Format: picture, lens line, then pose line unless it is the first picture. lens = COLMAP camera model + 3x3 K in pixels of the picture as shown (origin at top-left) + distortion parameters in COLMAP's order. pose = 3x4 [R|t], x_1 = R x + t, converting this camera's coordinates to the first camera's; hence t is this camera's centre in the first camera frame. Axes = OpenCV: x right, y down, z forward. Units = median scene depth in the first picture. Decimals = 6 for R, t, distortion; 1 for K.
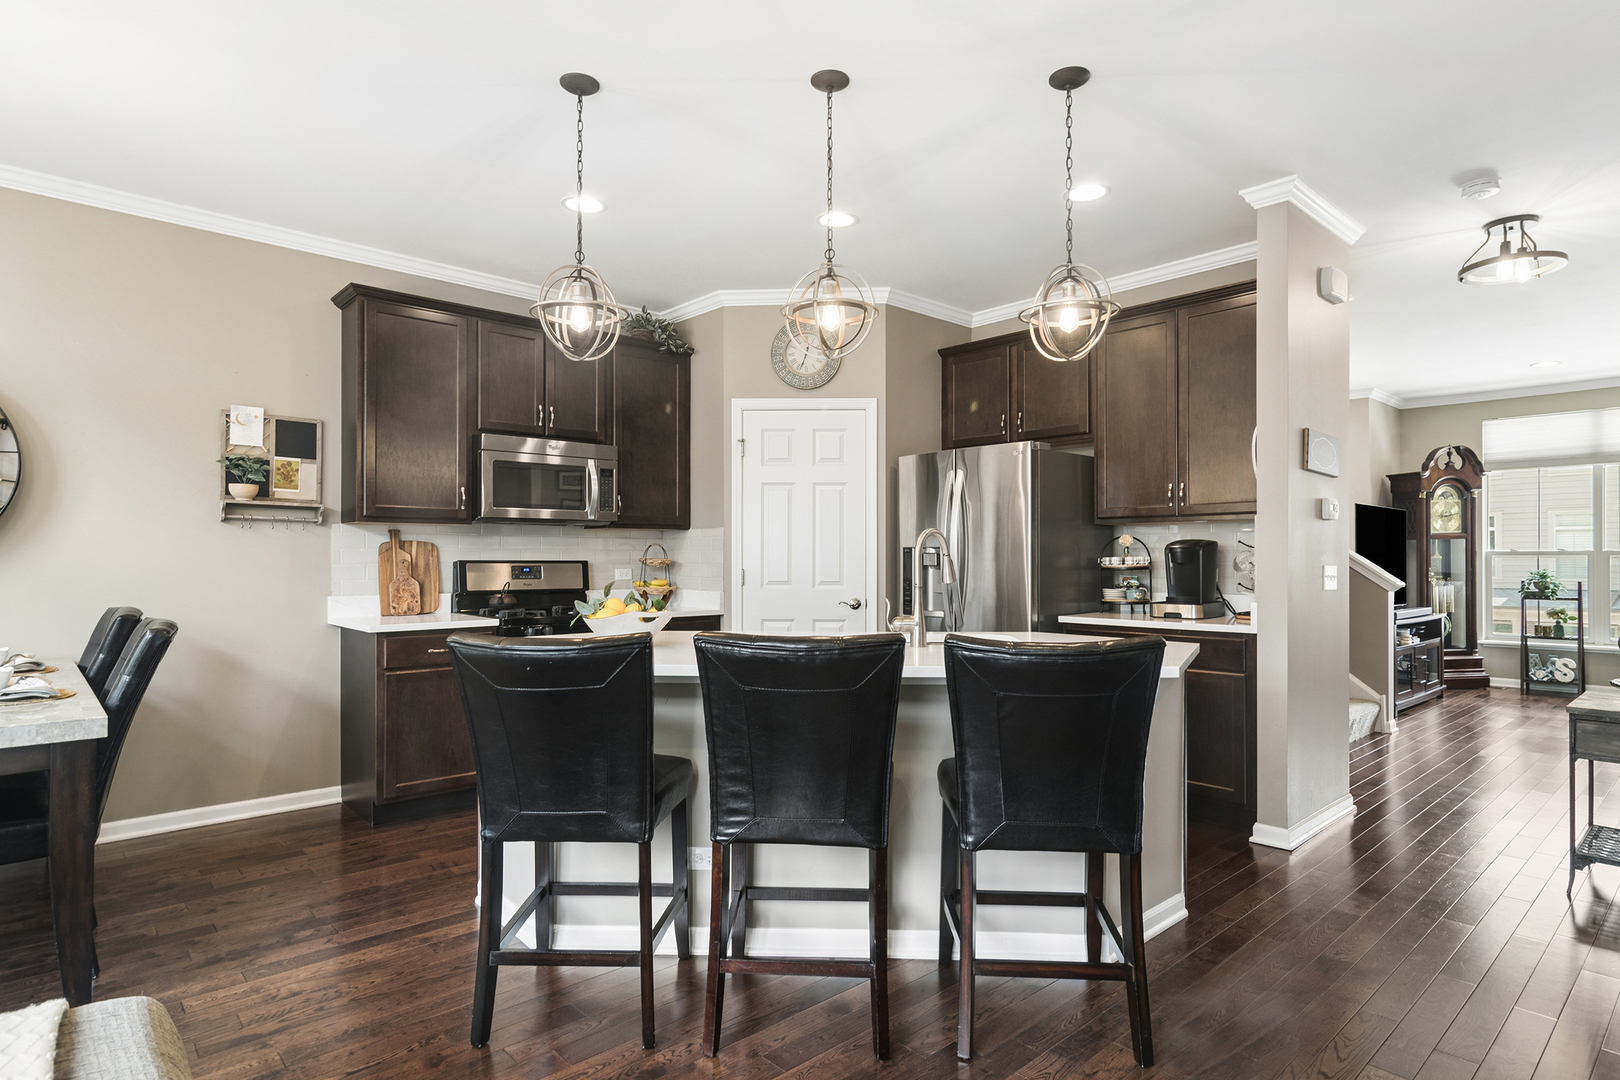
lens RADIAL K [[872.0, 0, 812.8], [0, 872.0, 548.6], [0, 0, 1]] dist [-0.002310, 0.002803]
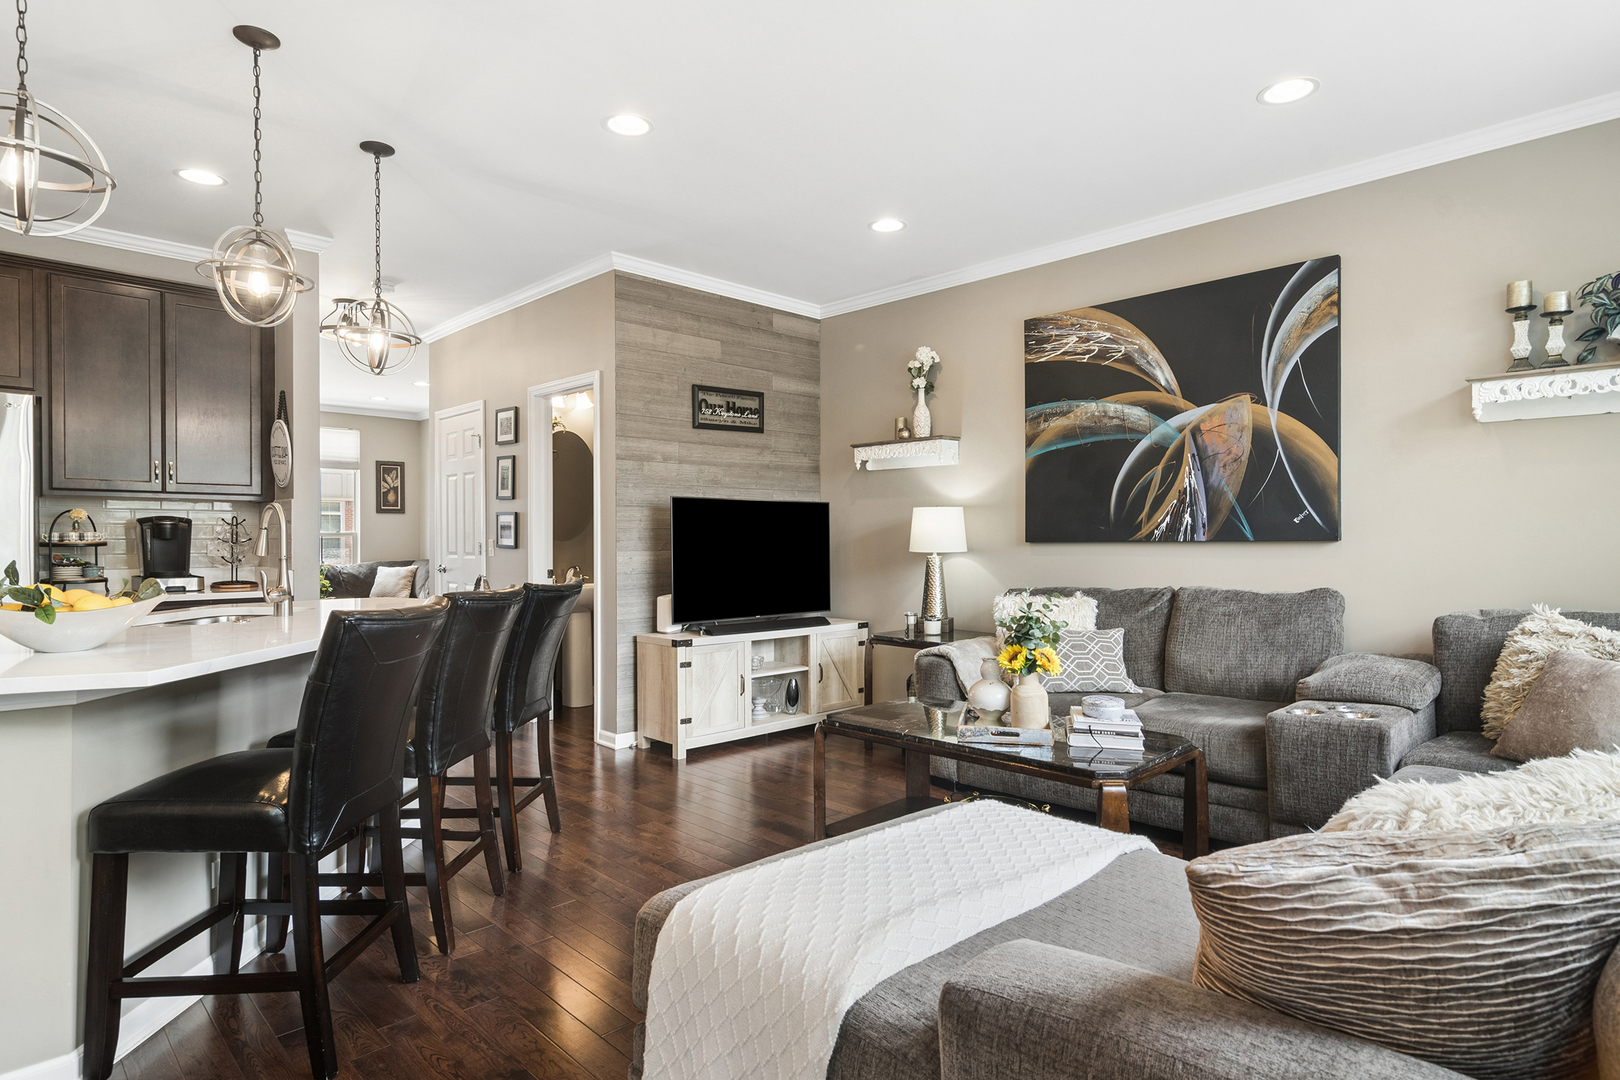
lens RADIAL K [[872.0, 0, 812.8], [0, 872.0, 548.6], [0, 0, 1]] dist [-0.002310, 0.002803]
pose [[-0.046589, -0.009266, 0.998871, -0.367114], [-0.013870, 0.999867, 0.008628, 0.005149], [-0.998818, -0.013453, -0.046712, 0.161675]]
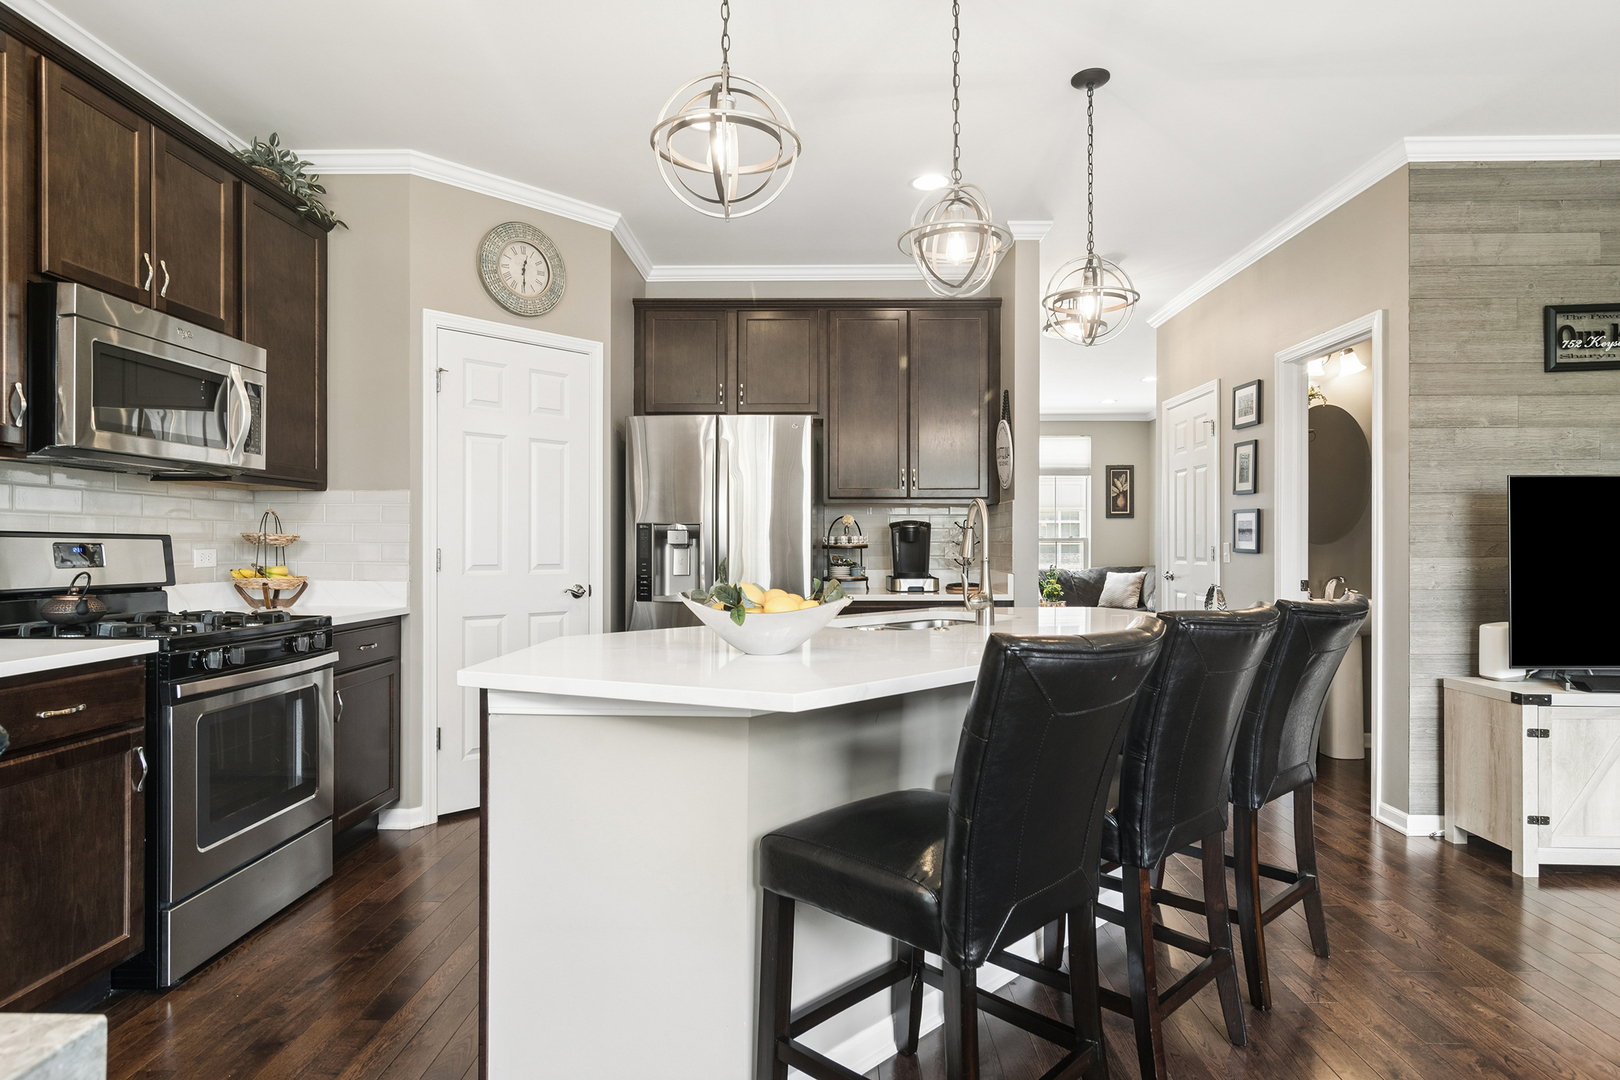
lens RADIAL K [[872.0, 0, 812.8], [0, 872.0, 548.6], [0, 0, 1]] dist [-0.002310, 0.002803]
pose [[0.680919, -0.000788, 0.732358, -0.270778], [-0.010736, 0.999881, 0.011058, 0.008280], [-0.732280, -0.015392, 0.680830, 0.192982]]
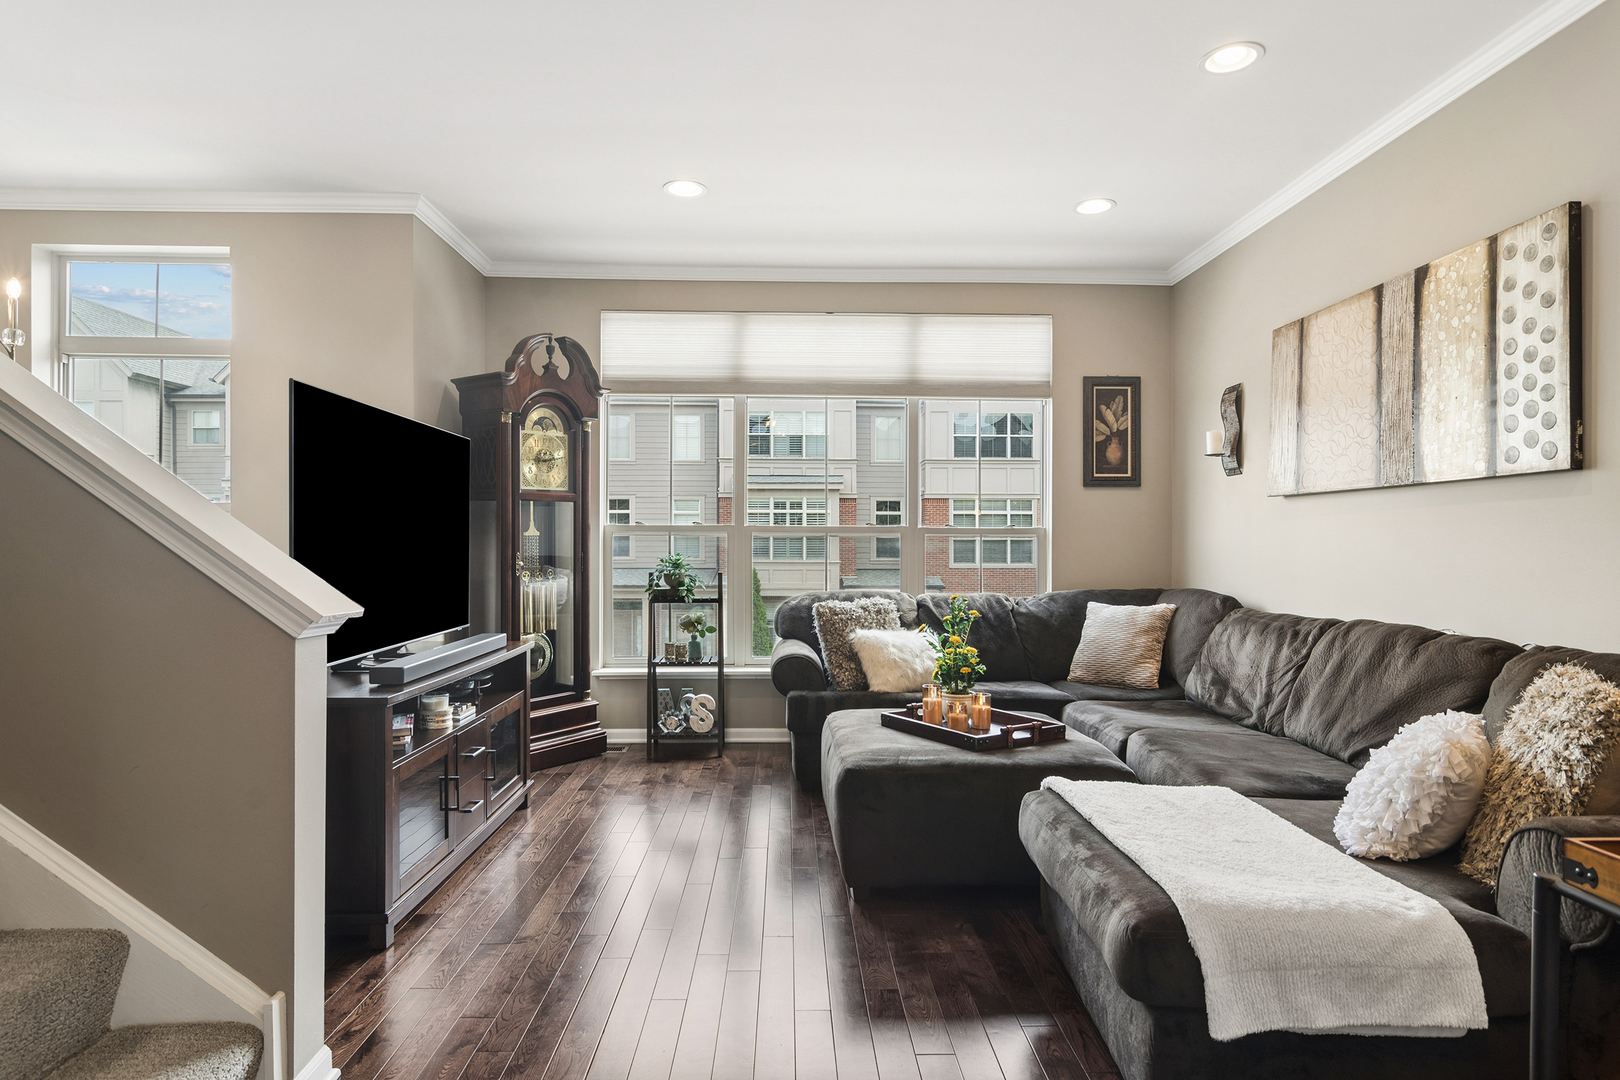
lens RADIAL K [[872.0, 0, 812.8], [0, 872.0, 548.6], [0, 0, 1]] dist [-0.002310, 0.002803]
pose [[0.645724, -0.003881, 0.763561, 0.427146], [-0.011489, 0.999824, 0.014799, 0.009671], [-0.763484, -0.018328, 0.645566, 0.526753]]
